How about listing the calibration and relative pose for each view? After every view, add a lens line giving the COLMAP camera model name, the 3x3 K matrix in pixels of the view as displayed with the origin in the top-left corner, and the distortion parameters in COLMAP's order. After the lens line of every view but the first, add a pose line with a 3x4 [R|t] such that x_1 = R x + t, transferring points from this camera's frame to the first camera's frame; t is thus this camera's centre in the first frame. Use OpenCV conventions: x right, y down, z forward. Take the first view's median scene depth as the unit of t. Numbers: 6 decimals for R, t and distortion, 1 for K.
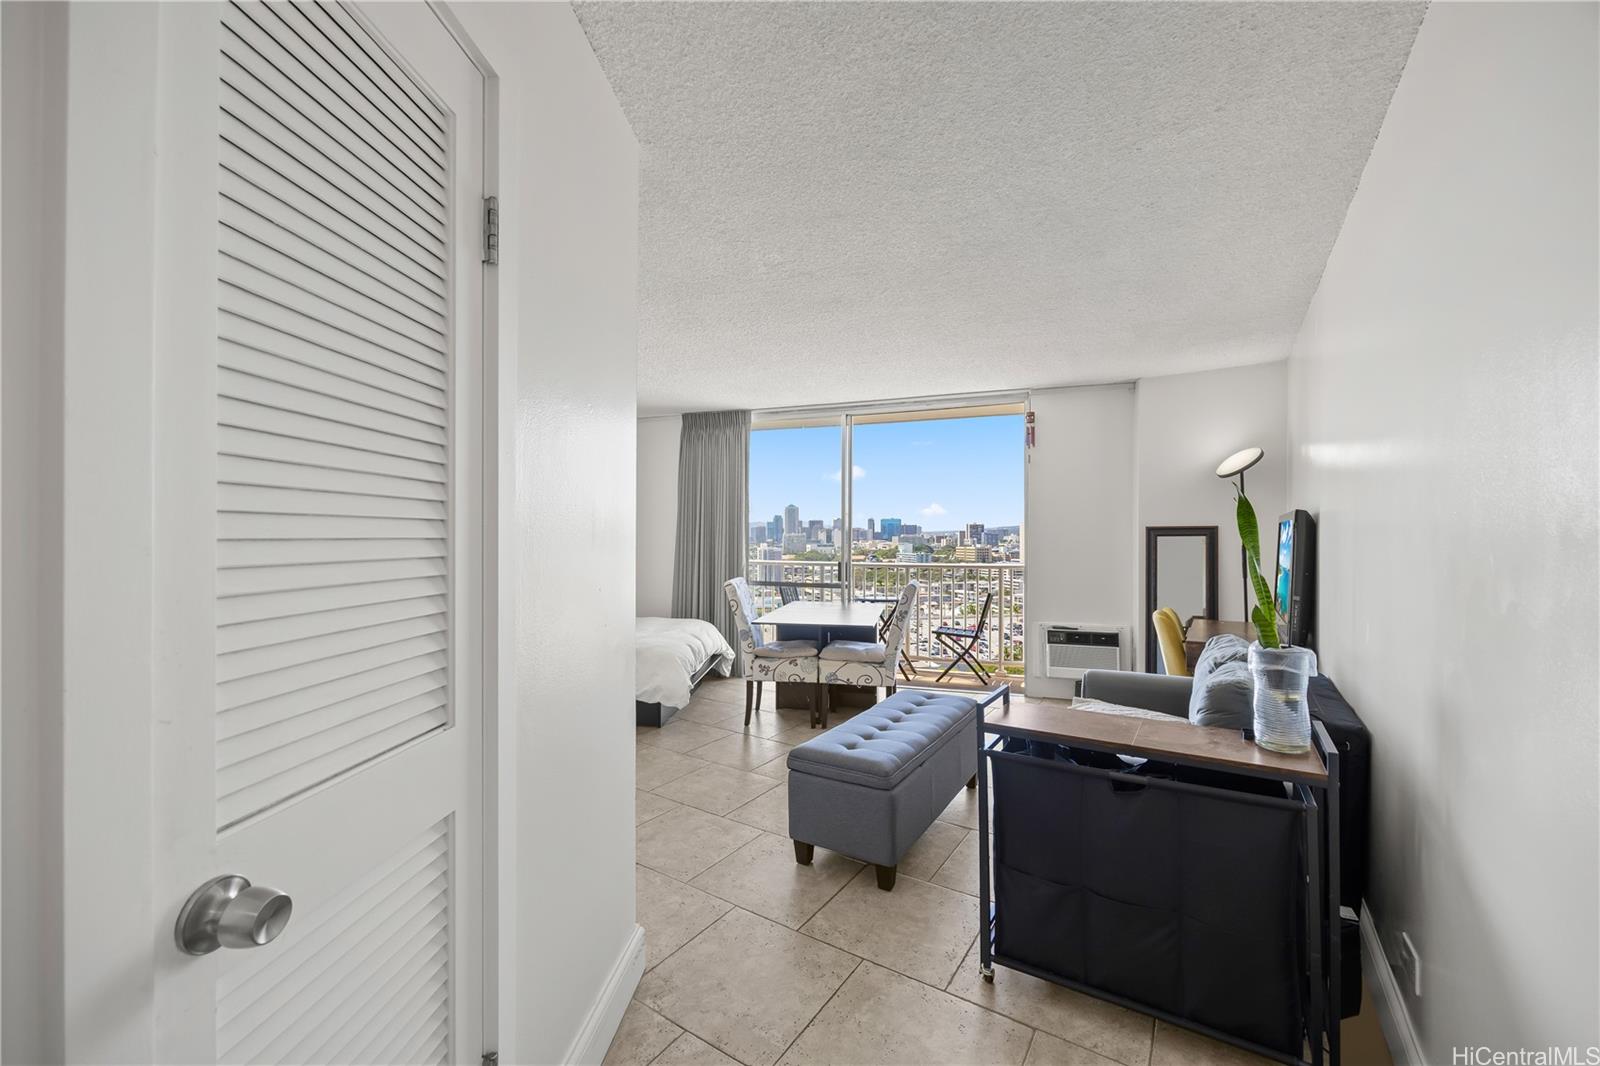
lens RADIAL K [[619.5, 0, 800.0], [0, 619.5, 533.0], [0, 0, 1]] dist [-0.002078, 0.000095]
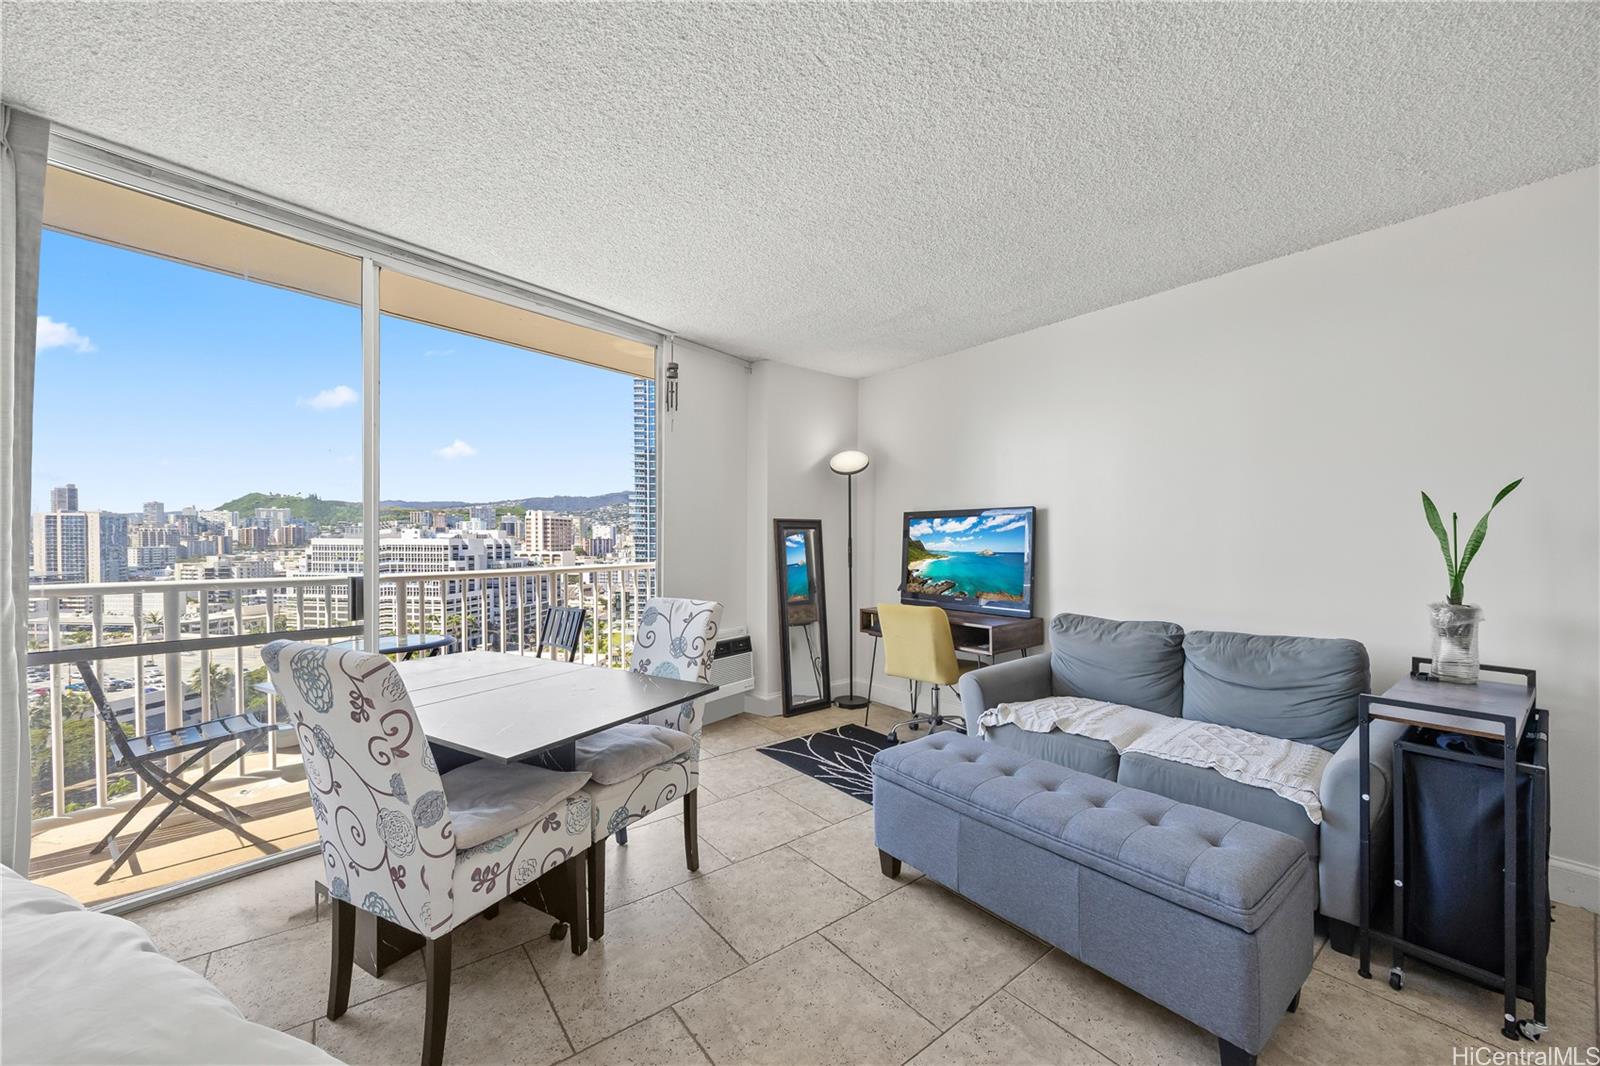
lens RADIAL K [[607.1, 0, 809.8], [0, 607.1, 548.9], [0, 0, 1]] dist [-0.004904, -0.000082]
pose [[0.309879, -0.015038, 0.950657, -0.335586], [-0.011970, 0.999734, 0.019716, 0.017348], [-0.950701, -0.017489, 0.309616, 0.716149]]
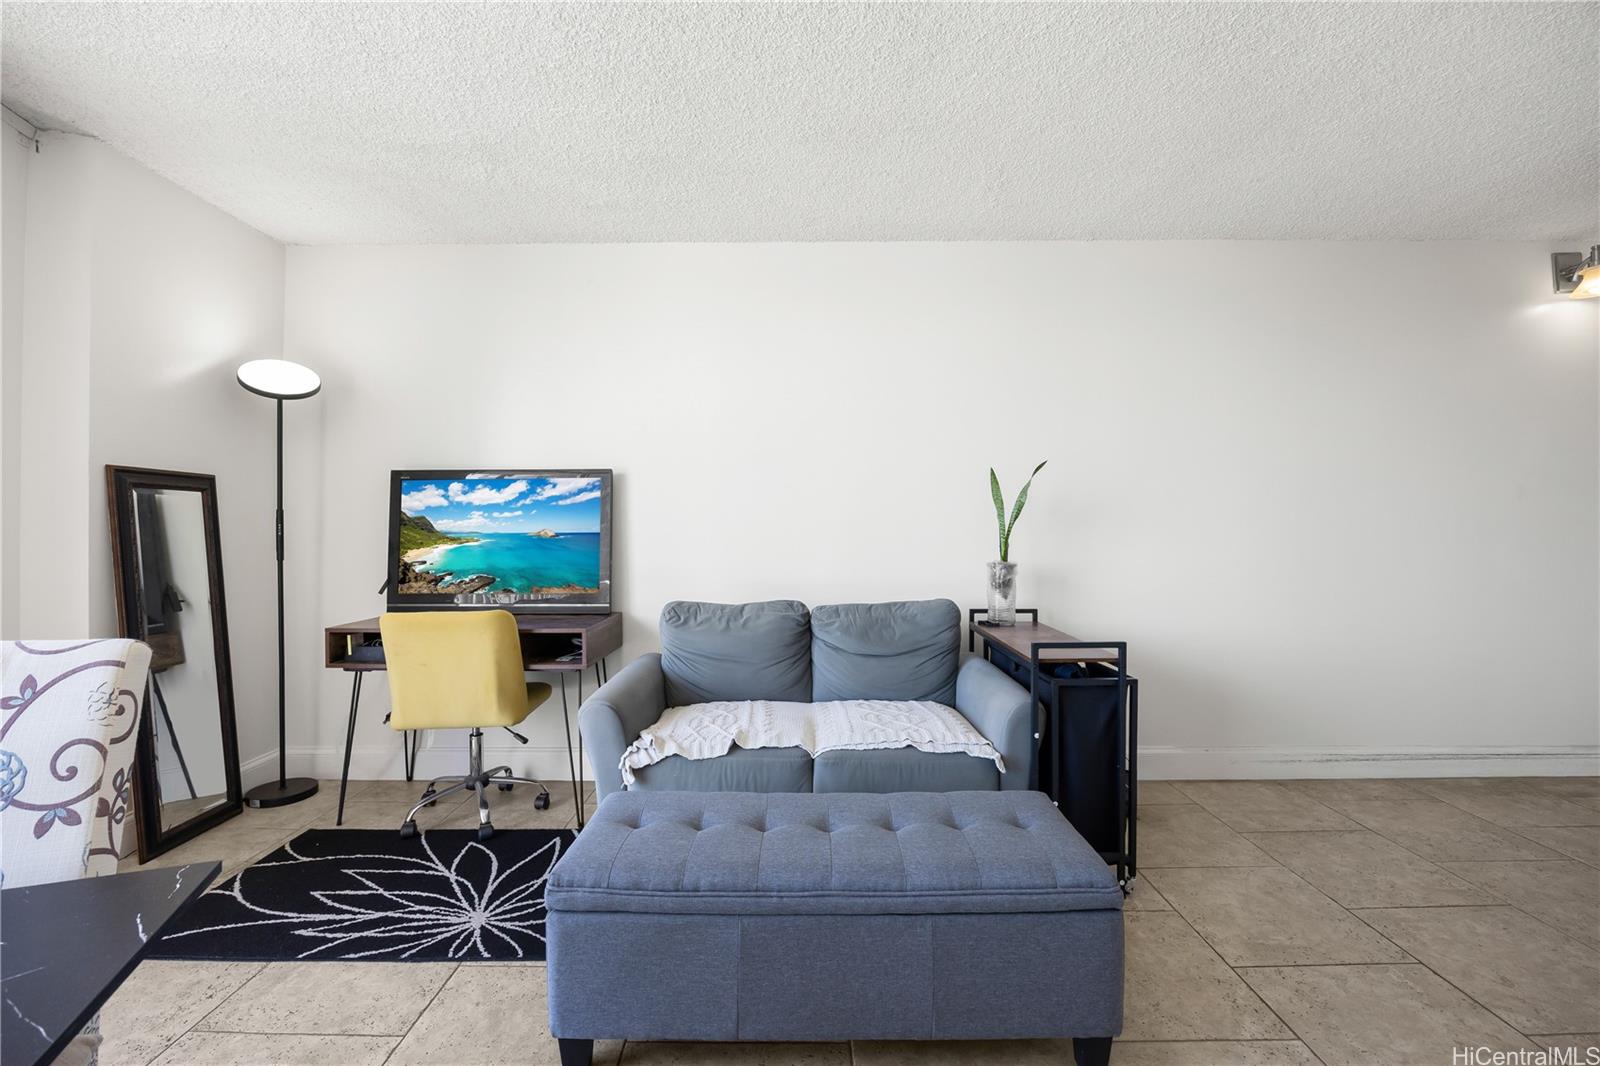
lens RADIAL K [[656.5, 0, 791.6], [0, 656.5, 538.4], [0, 0, 1]] dist [-0.016059, 0.000031]
pose [[-0.545810, -0.003923, 0.837900, -0.141402], [-0.006335, 0.999980, 0.000556, 0.042666], [-0.837885, -0.005004, -0.545824, 0.901886]]
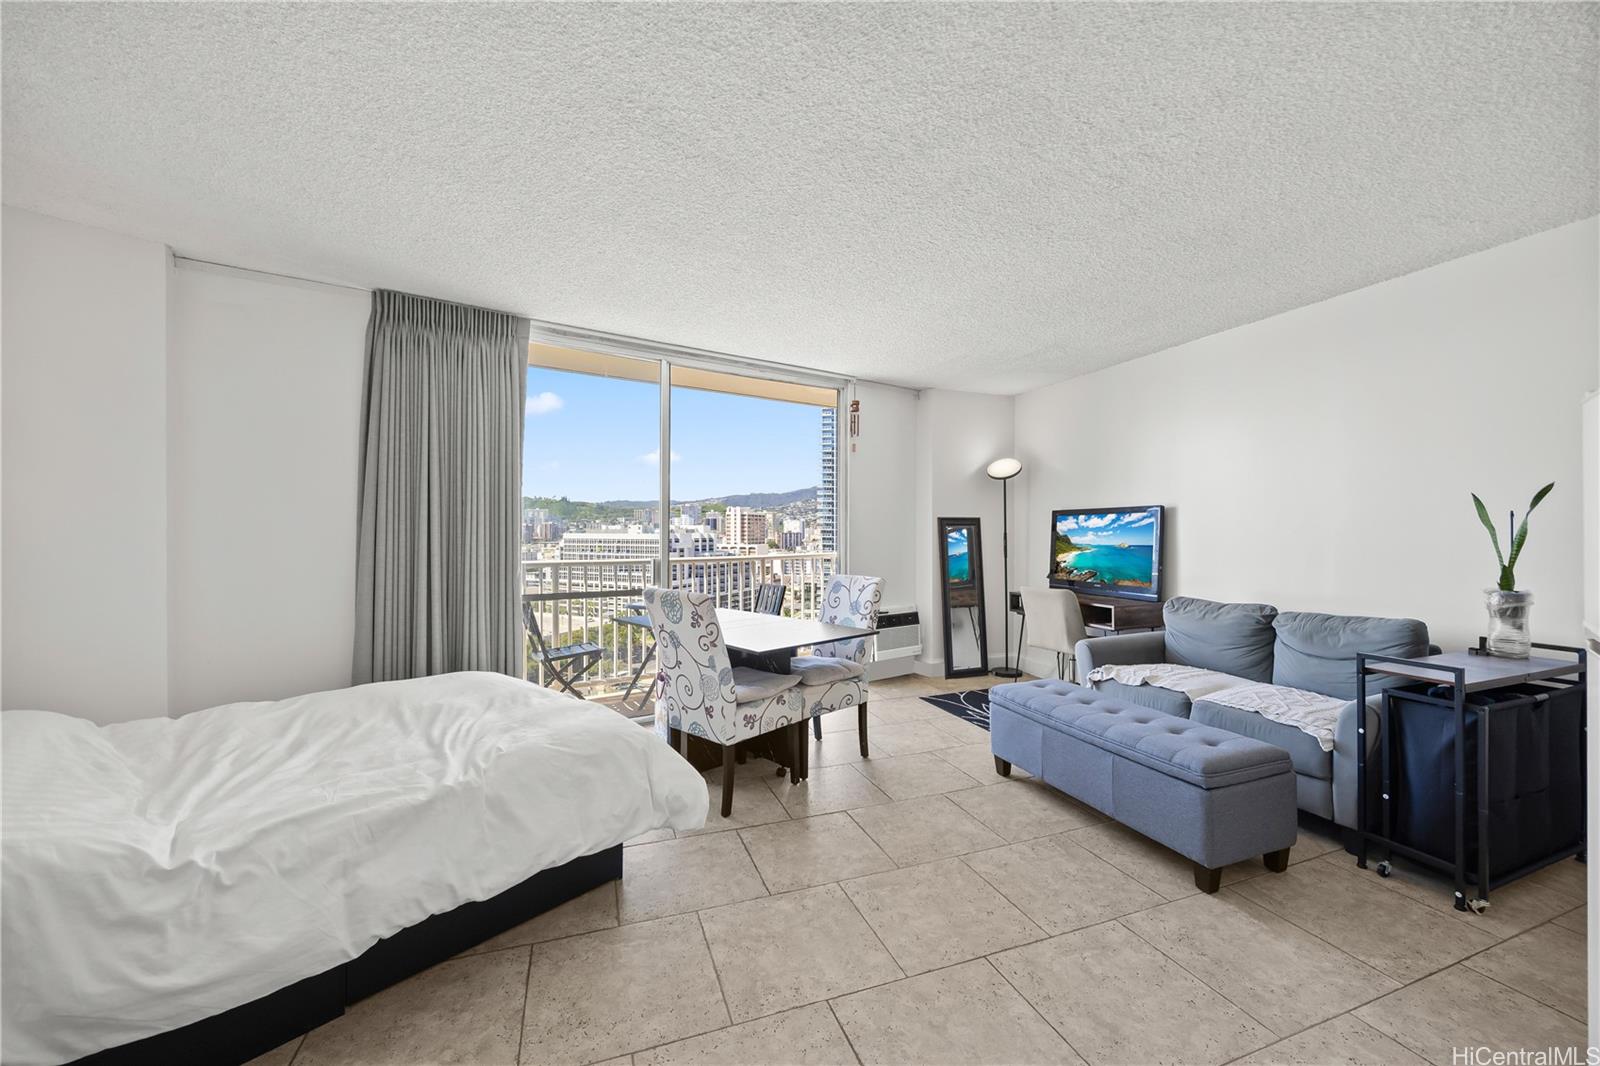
lens RADIAL K [[609.6, 0, 800.2], [0, 609.6, 538.6], [0, 0, 1]] dist [-0.007520, 0.000034]
pose [[0.590508, -0.009724, 0.806973, -0.558210], [-0.005989, 0.999847, 0.016430, 0.012060], [-0.807009, -0.014535, 0.590360, 0.572735]]
